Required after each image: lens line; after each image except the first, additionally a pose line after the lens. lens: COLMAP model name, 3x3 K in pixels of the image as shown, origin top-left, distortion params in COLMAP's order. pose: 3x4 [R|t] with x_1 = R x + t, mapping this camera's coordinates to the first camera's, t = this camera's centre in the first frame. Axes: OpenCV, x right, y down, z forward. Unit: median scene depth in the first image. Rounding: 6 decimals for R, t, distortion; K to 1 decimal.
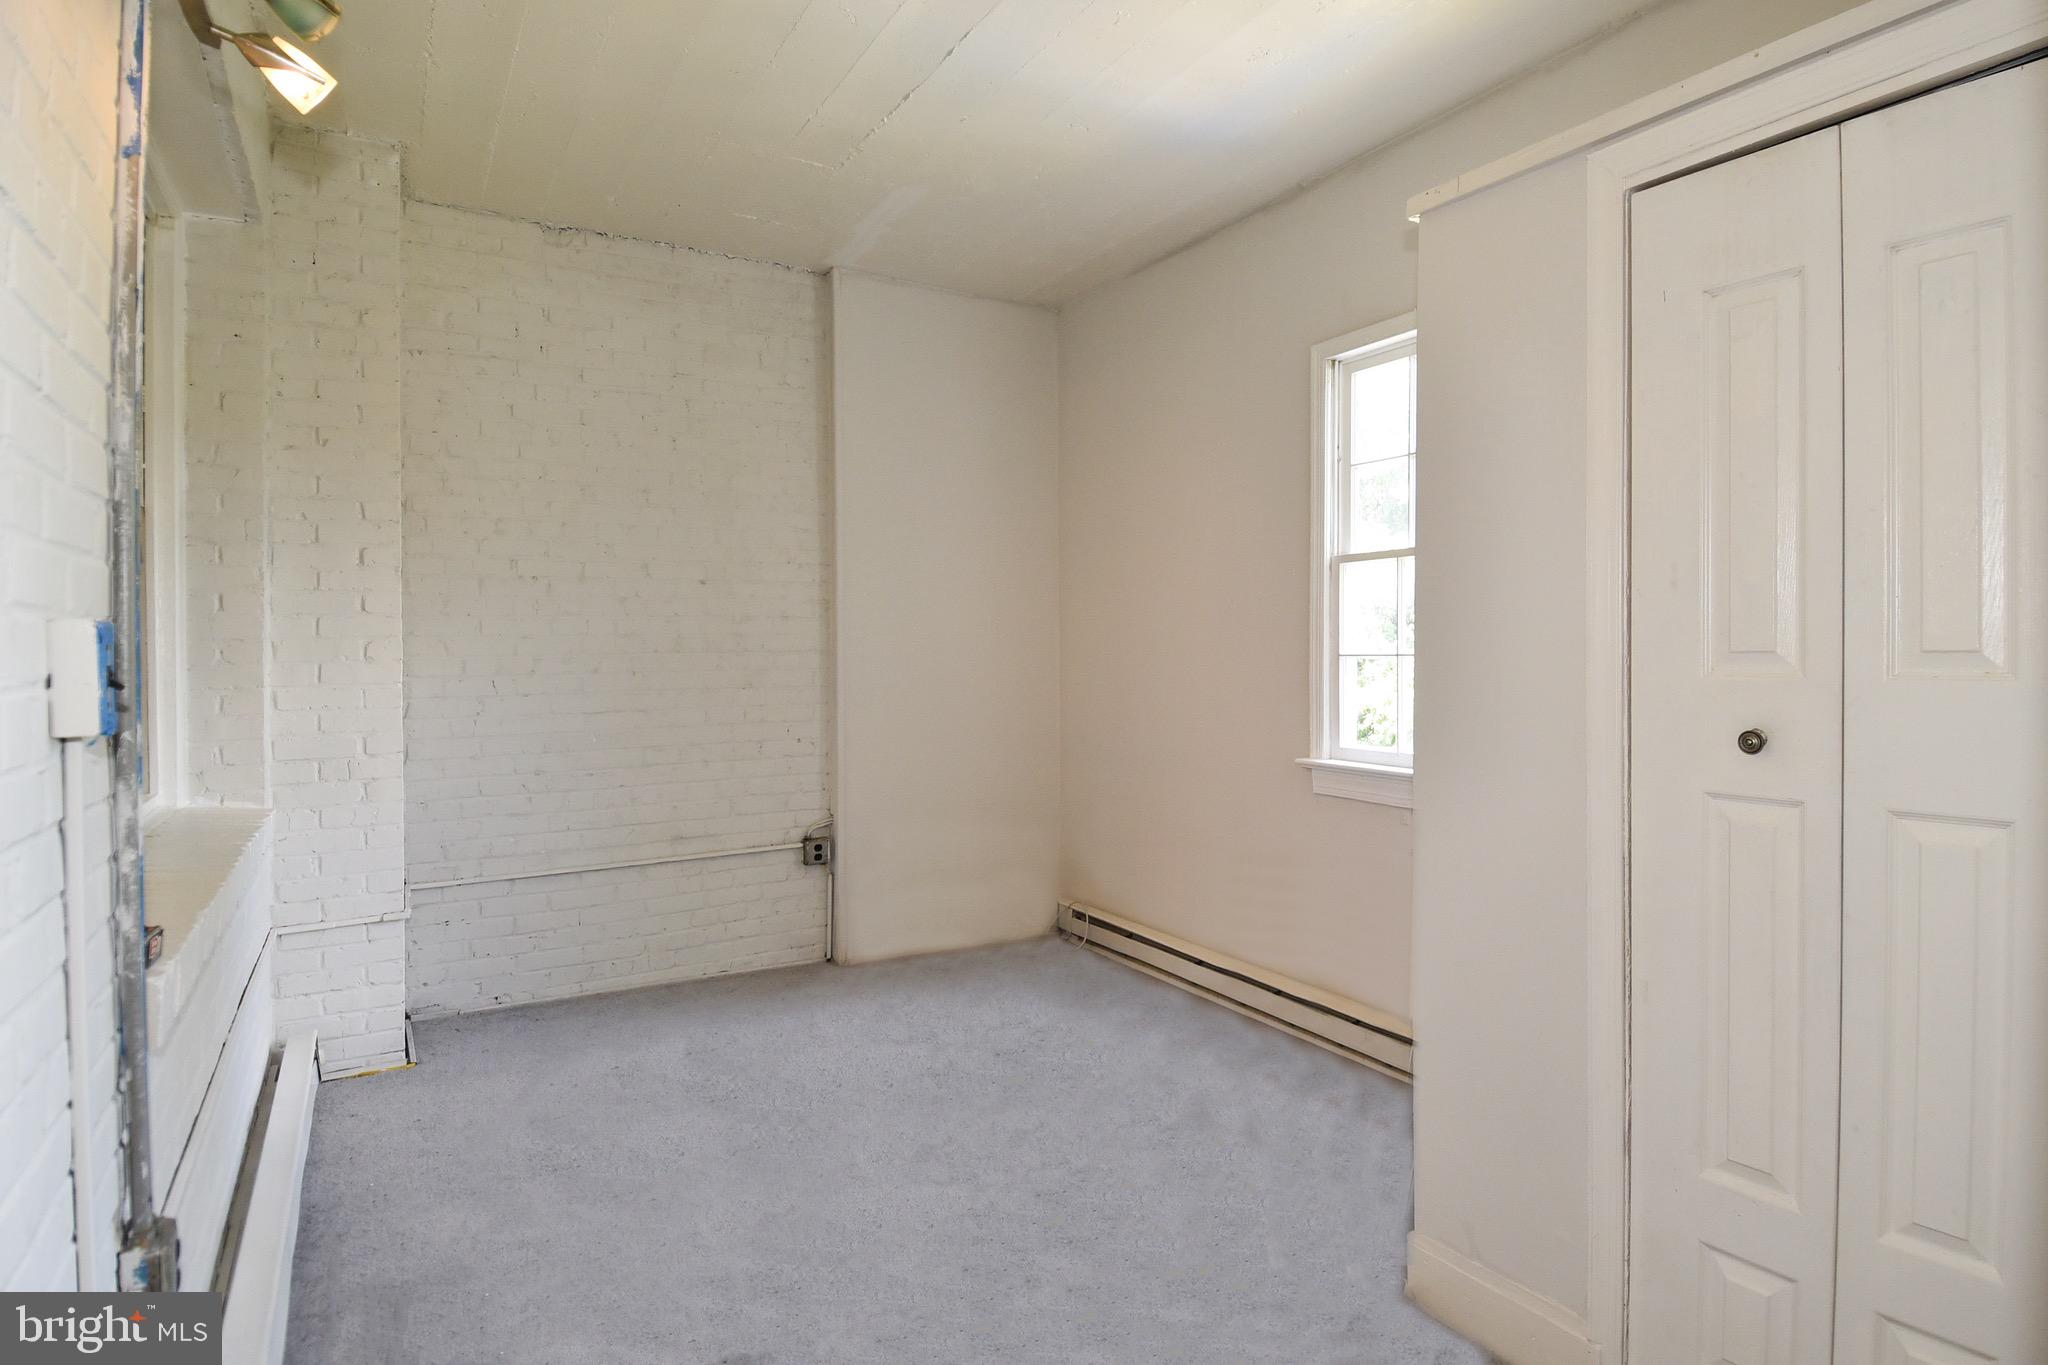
lens RADIAL K [[1147.0, 0, 977.1], [0, 1147.0, 685.8], [0, 0, 1]] dist [0.054940, -0.060441]
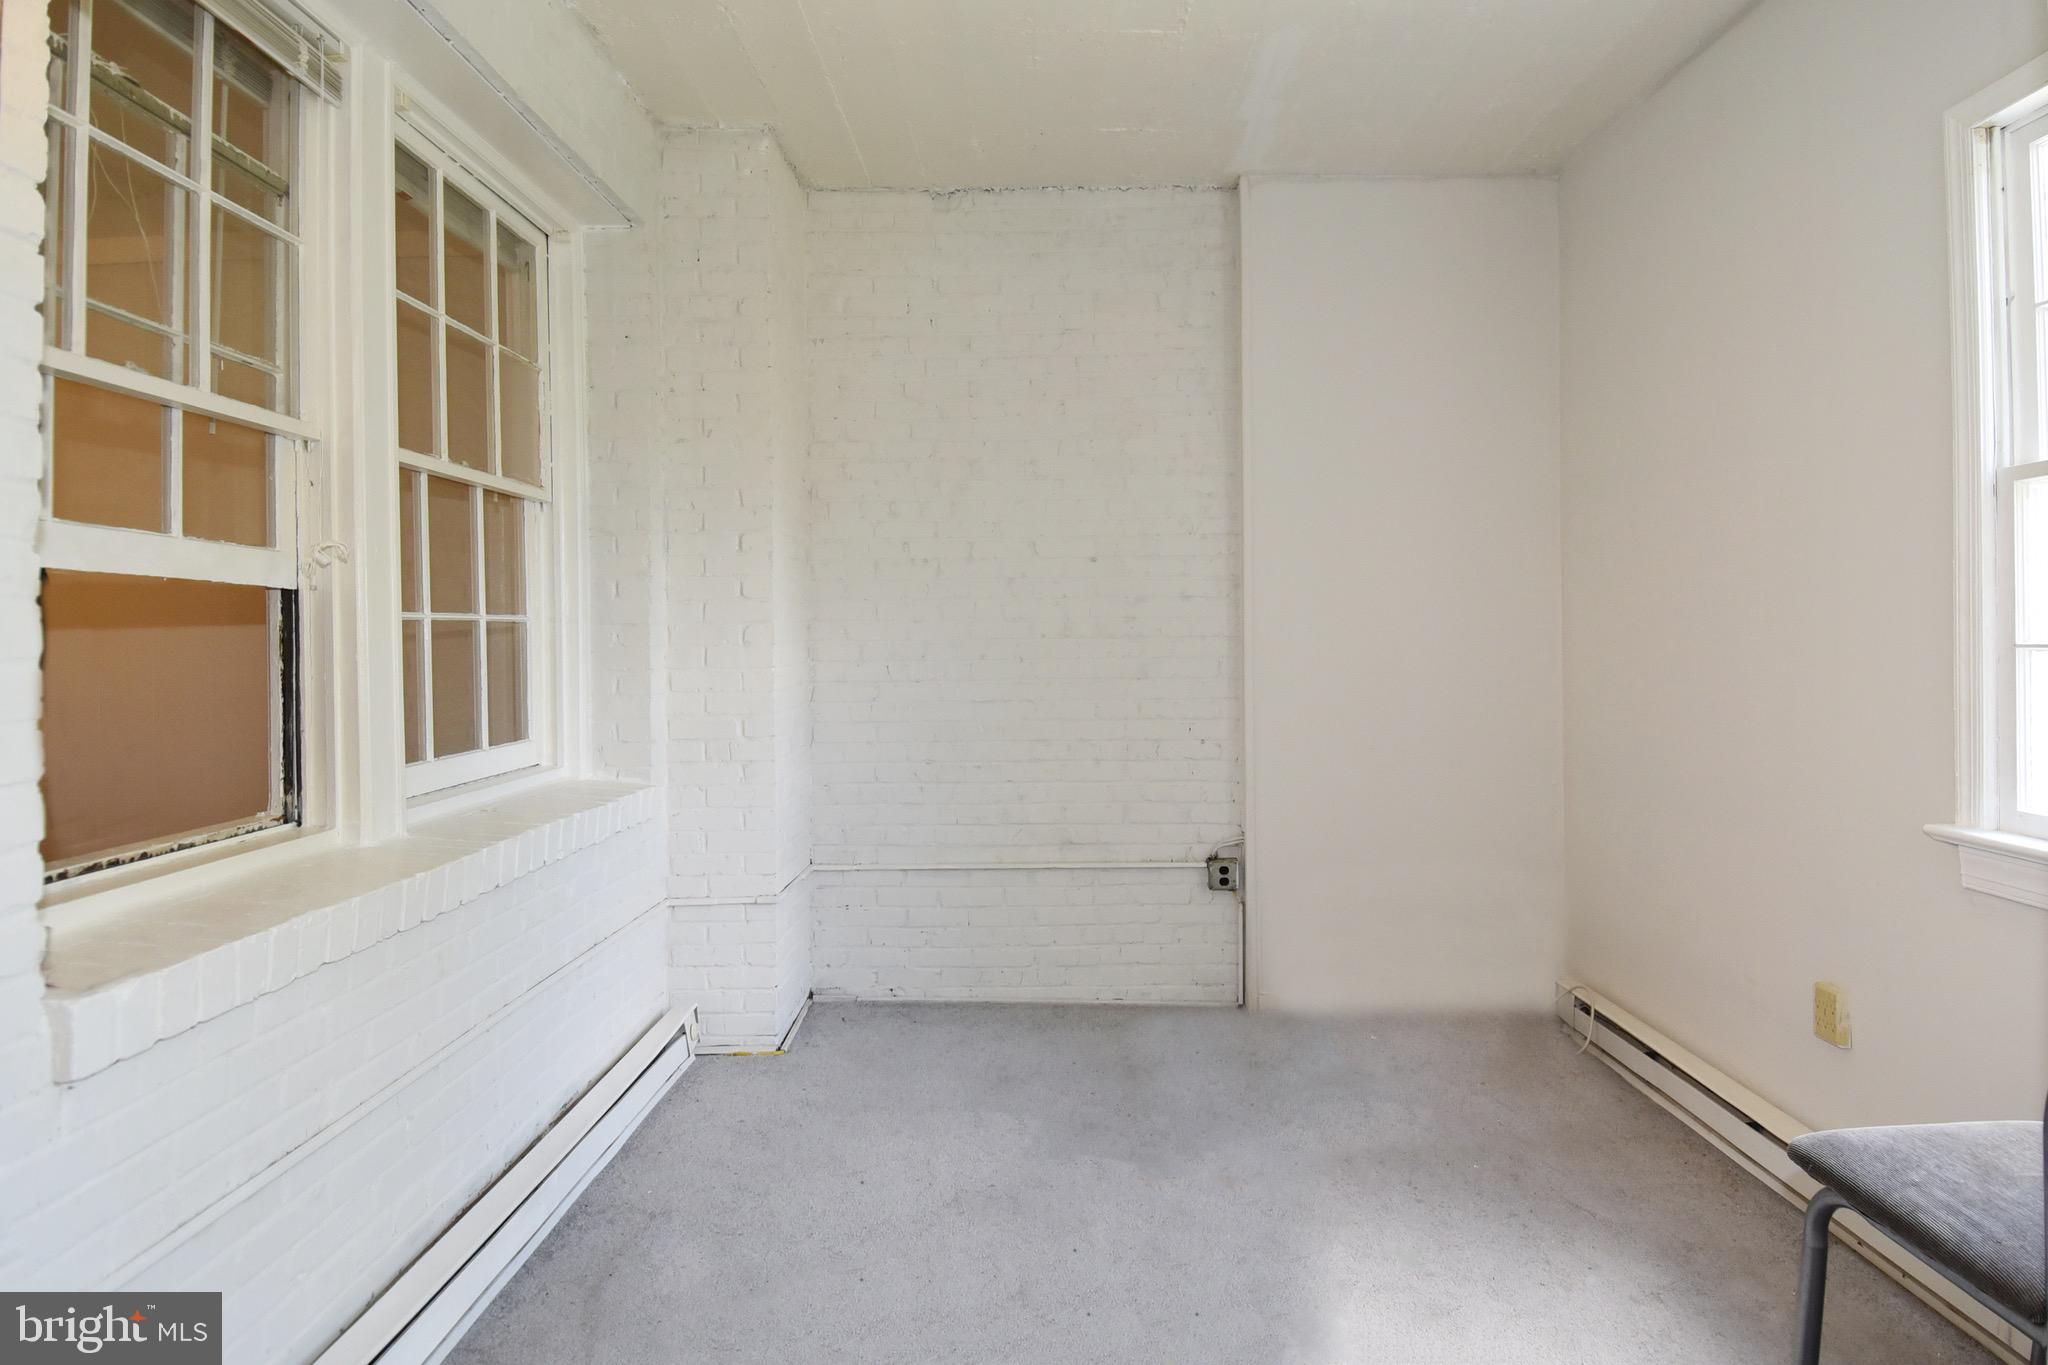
lens RADIAL K [[1065.6, 0, 1024.0], [0, 1065.6, 647.8], [0, 0, 1]] dist [0.056625, -0.055839]
pose [[0.869042, 0.007759, -0.494678, 0.128300], [-0.017953, 0.999713, -0.015859, -0.007225], [0.494413, 0.022664, 0.868932, 0.260027]]
